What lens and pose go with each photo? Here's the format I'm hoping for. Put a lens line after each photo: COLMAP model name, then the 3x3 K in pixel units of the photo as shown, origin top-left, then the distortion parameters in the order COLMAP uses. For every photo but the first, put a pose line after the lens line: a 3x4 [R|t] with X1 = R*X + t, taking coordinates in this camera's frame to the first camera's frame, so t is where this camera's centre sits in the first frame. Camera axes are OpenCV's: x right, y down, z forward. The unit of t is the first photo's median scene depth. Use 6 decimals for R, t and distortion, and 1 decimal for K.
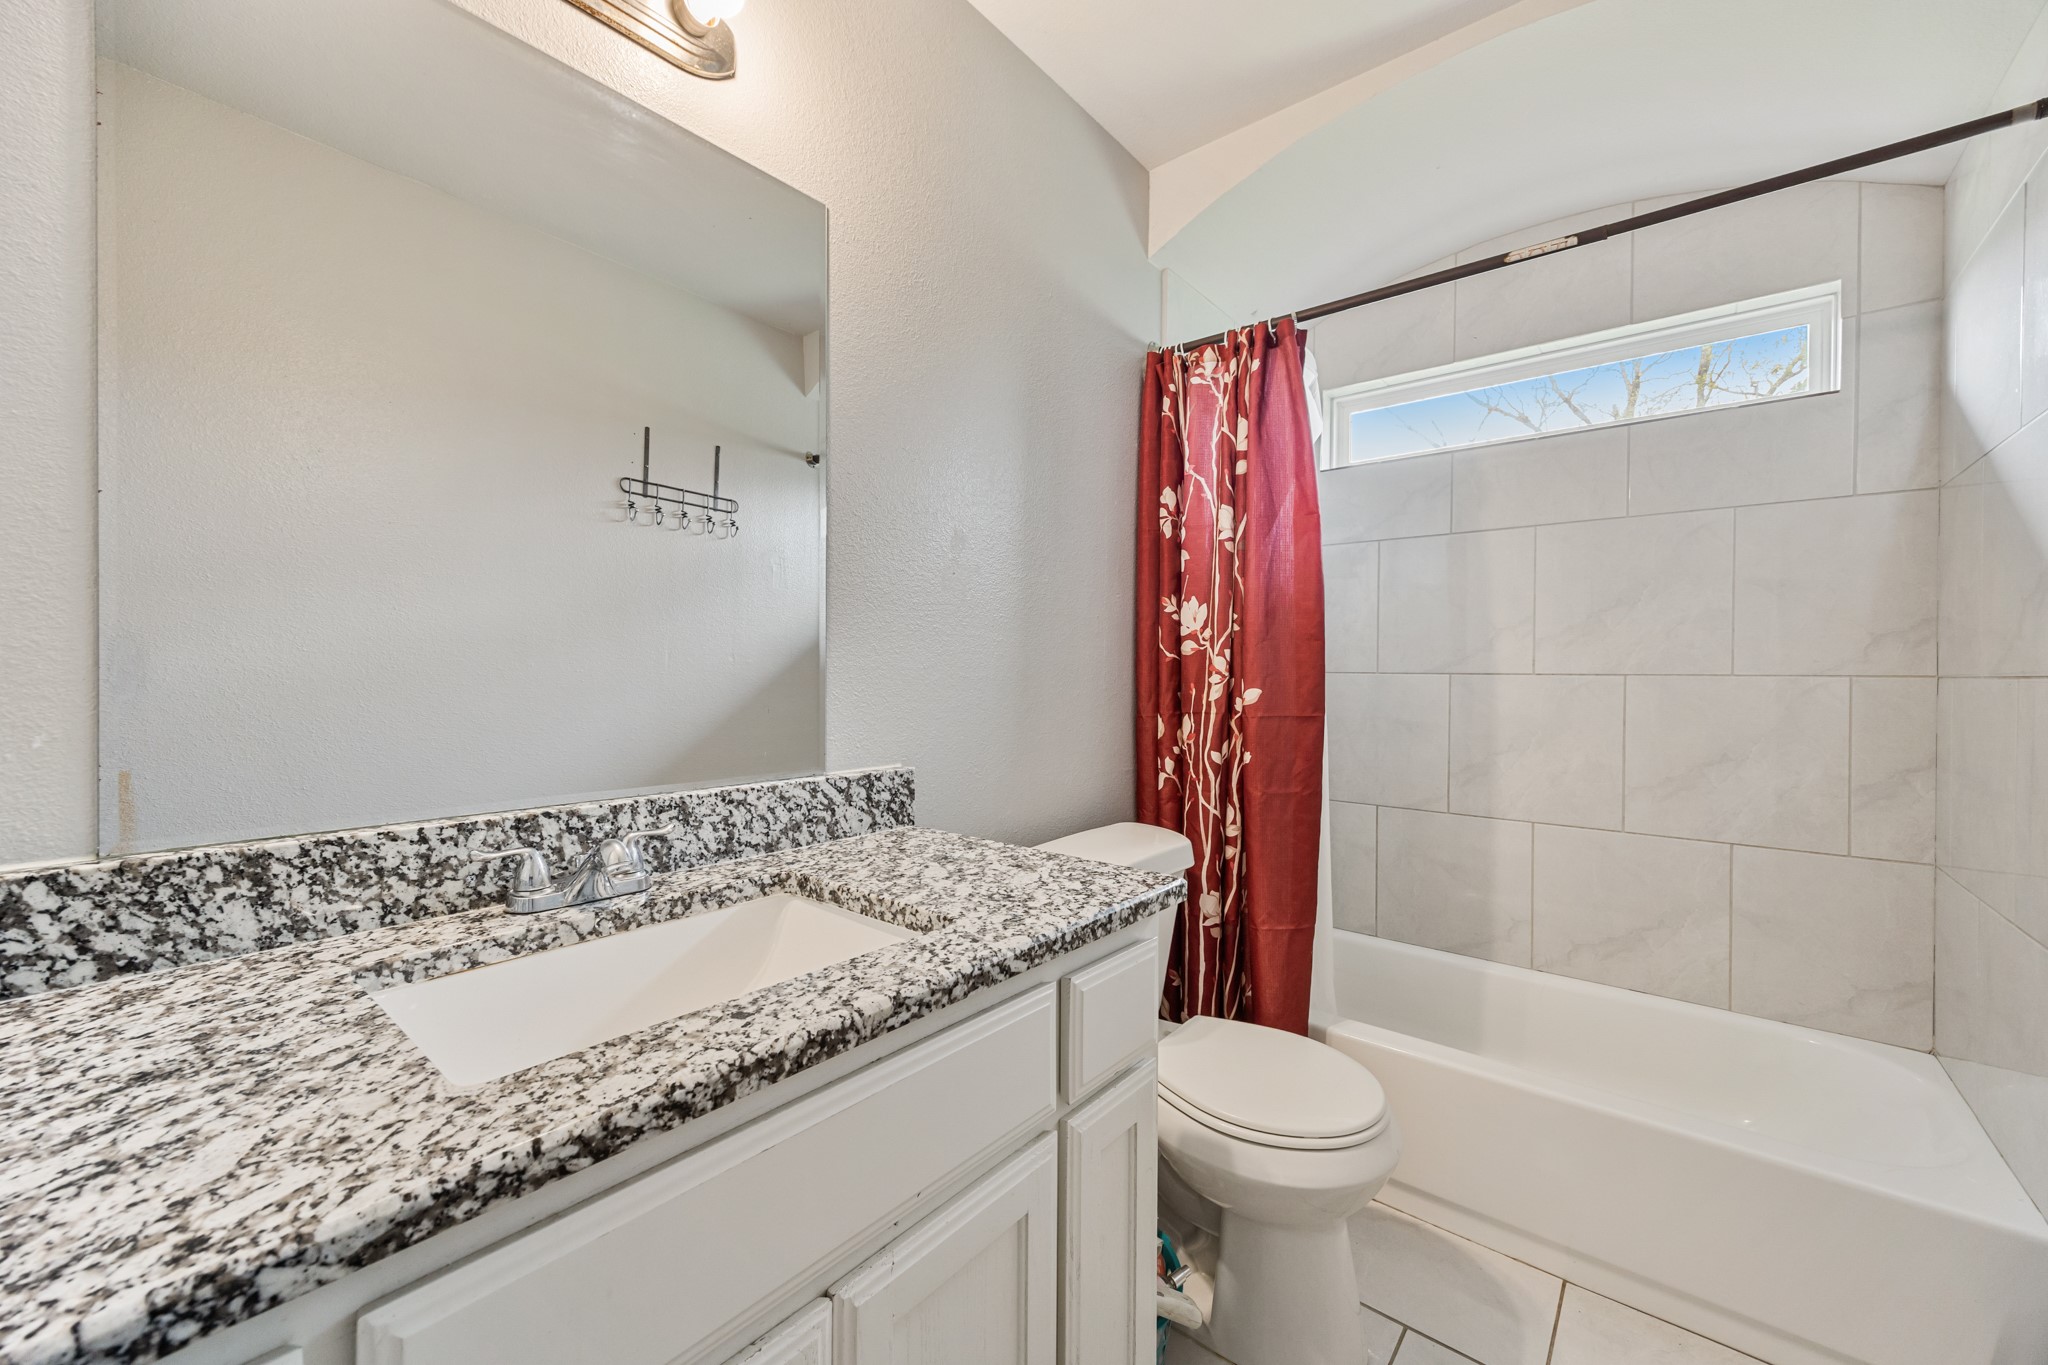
lens RADIAL K [[772.1, 0, 1023.4], [0, 772.1, 676.6], [0, 0, 1]] dist [0.003695, -0.000164]
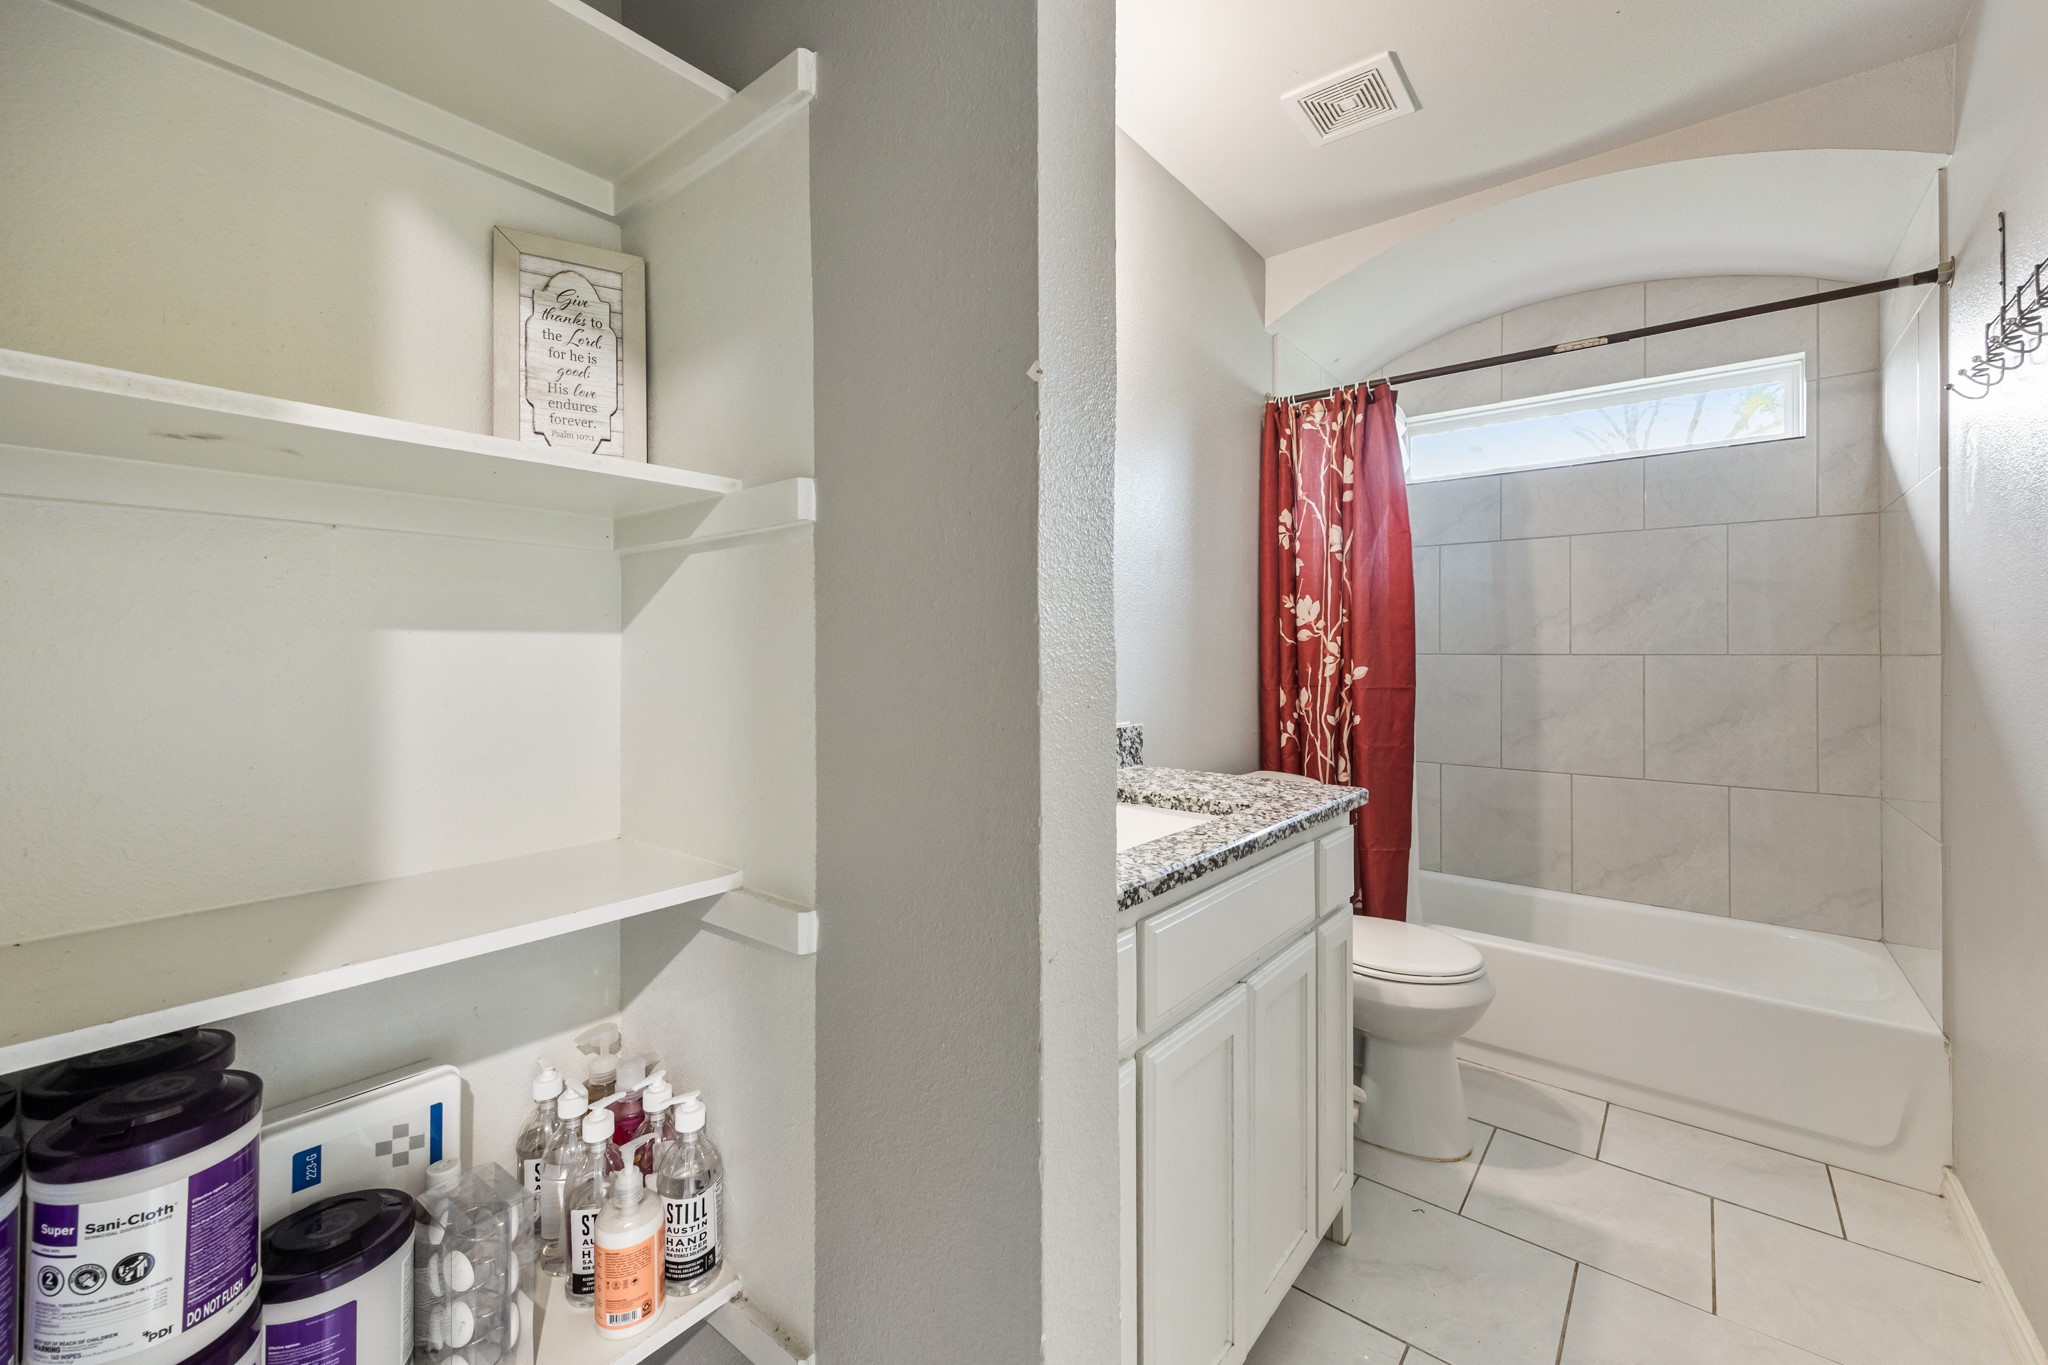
lens RADIAL K [[772.1, 0, 1044.2], [0, 772.1, 650.2], [0, 0, 1]] dist [0.003695, -0.000164]
pose [[0.999961, -0.005268, 0.007052, -0.239941], [0.005346, 0.999925, -0.011022, -0.000883], [-0.006993, 0.011060, 0.999914, -0.291914]]
